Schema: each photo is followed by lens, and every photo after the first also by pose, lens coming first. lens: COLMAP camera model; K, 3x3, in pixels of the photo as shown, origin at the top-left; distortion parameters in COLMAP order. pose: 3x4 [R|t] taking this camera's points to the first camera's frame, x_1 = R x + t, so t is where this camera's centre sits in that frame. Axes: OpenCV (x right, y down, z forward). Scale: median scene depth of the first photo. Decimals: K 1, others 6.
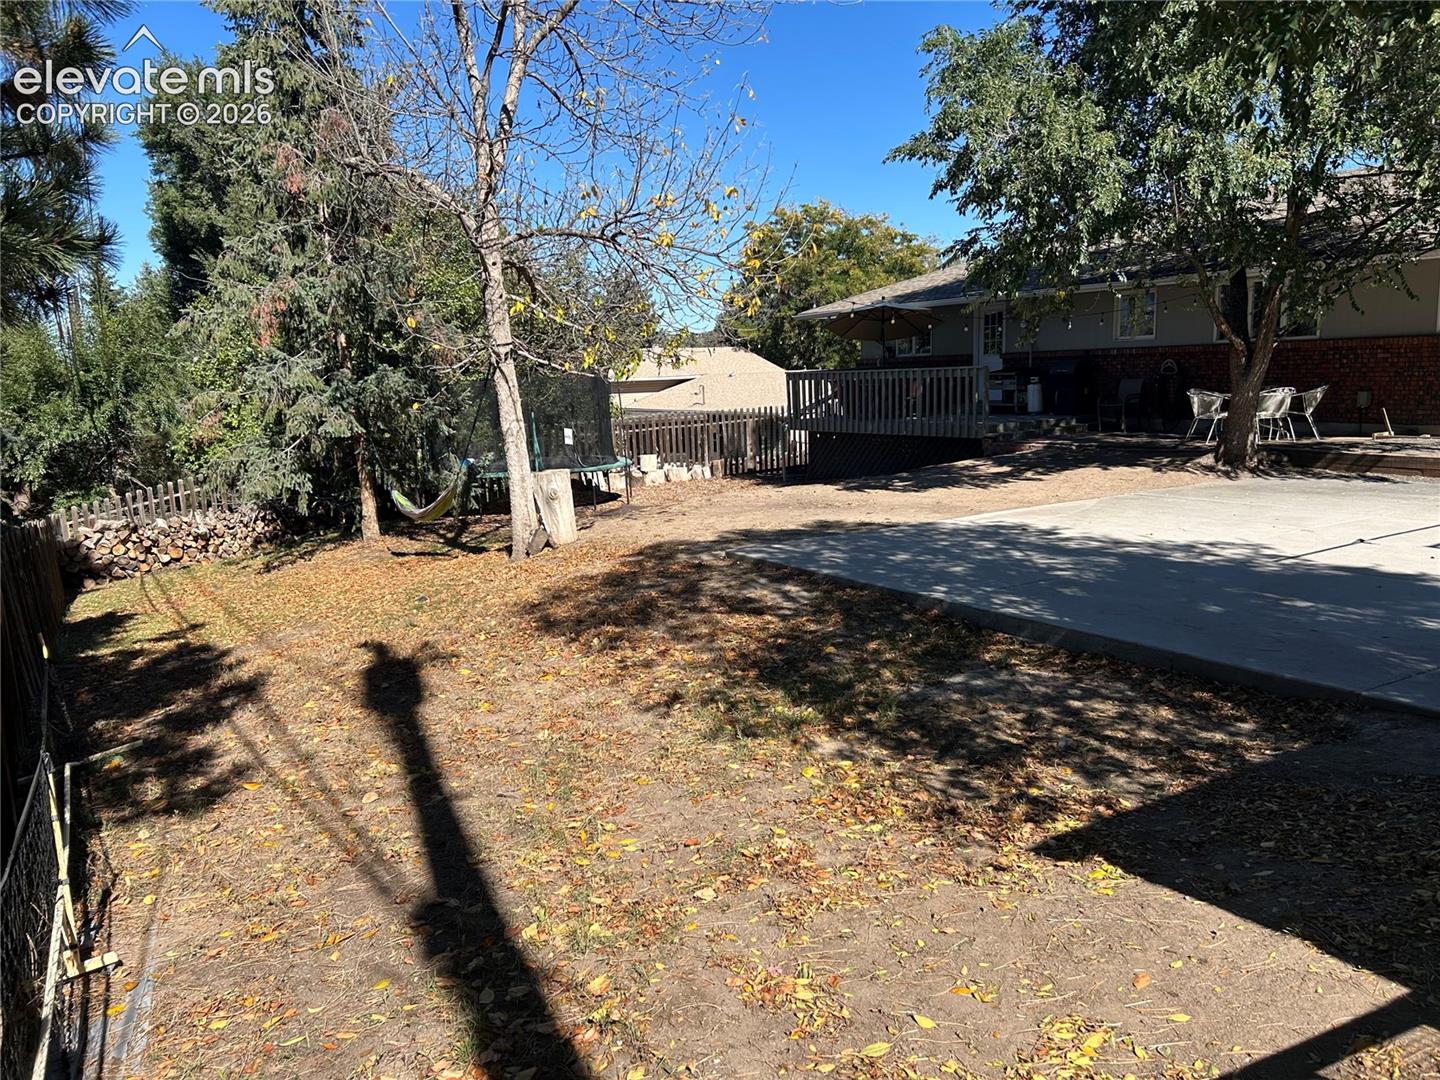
lens RADIAL K [[1085.3, 0, 722.5], [0, 1085.3, 541.8], [0, 0, 1]] dist [0.054735, -0.032036]
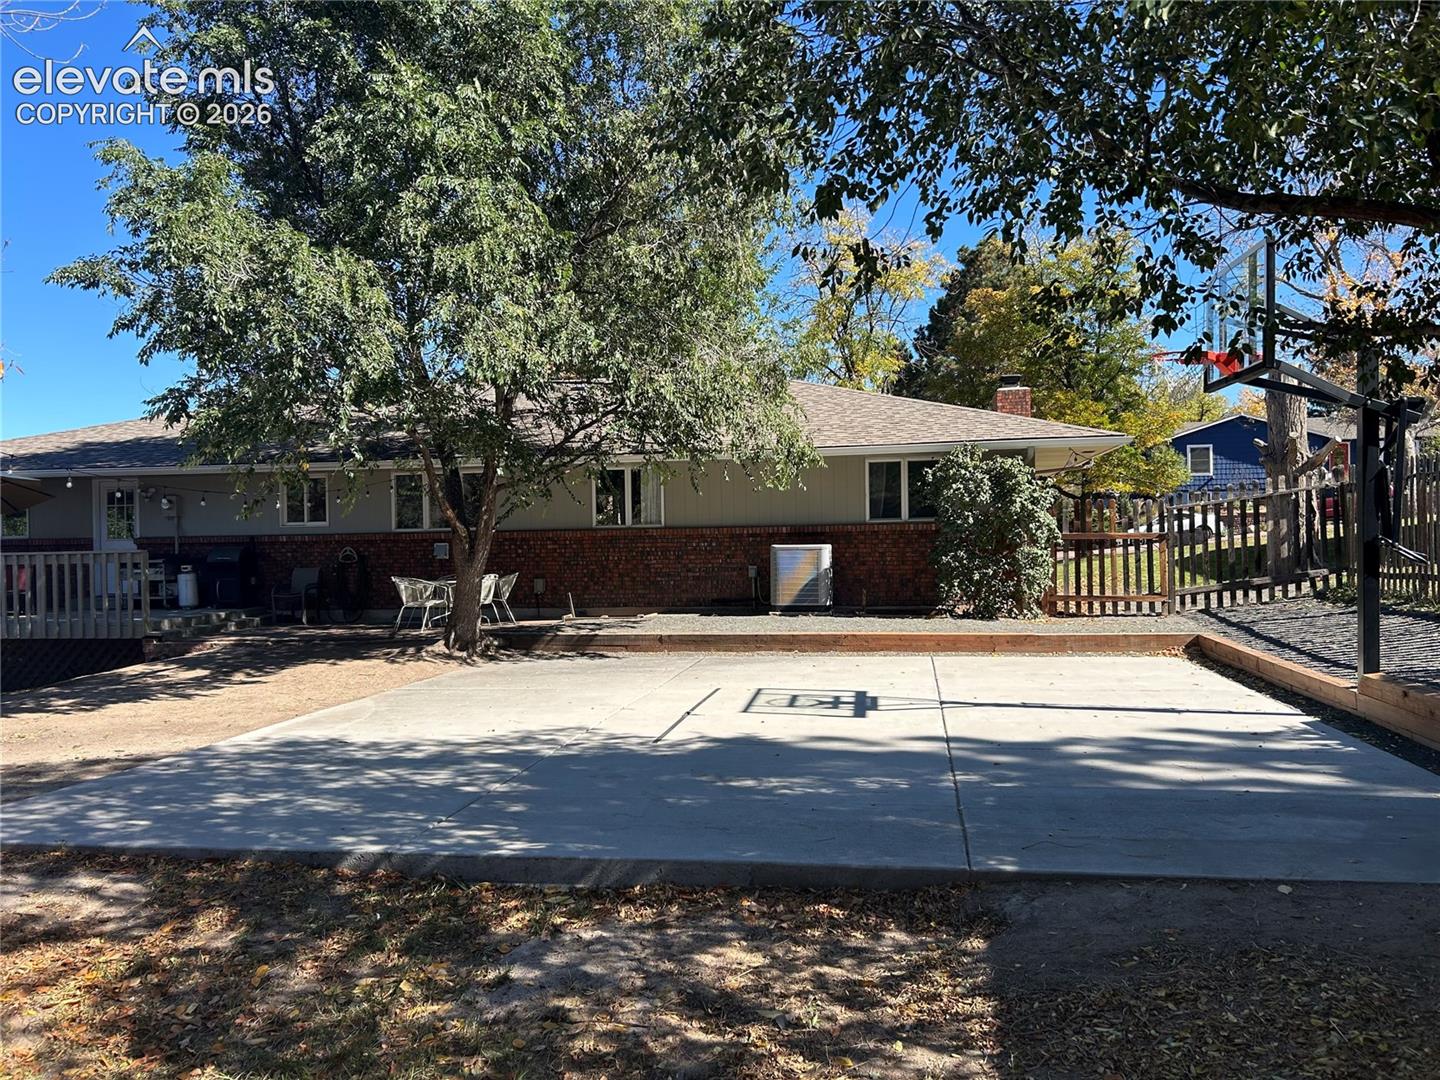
lens RADIAL K [[1085.3, 0, 712.9], [0, 1085.3, 529.2], [0, 0, 1]] dist [0.054735, -0.032036]
pose [[0.674240, 0.027826, 0.737988, -0.103374], [0.113034, 0.983627, -0.140358, -0.016393], [-0.729811, 0.178053, 0.660055, 0.185015]]
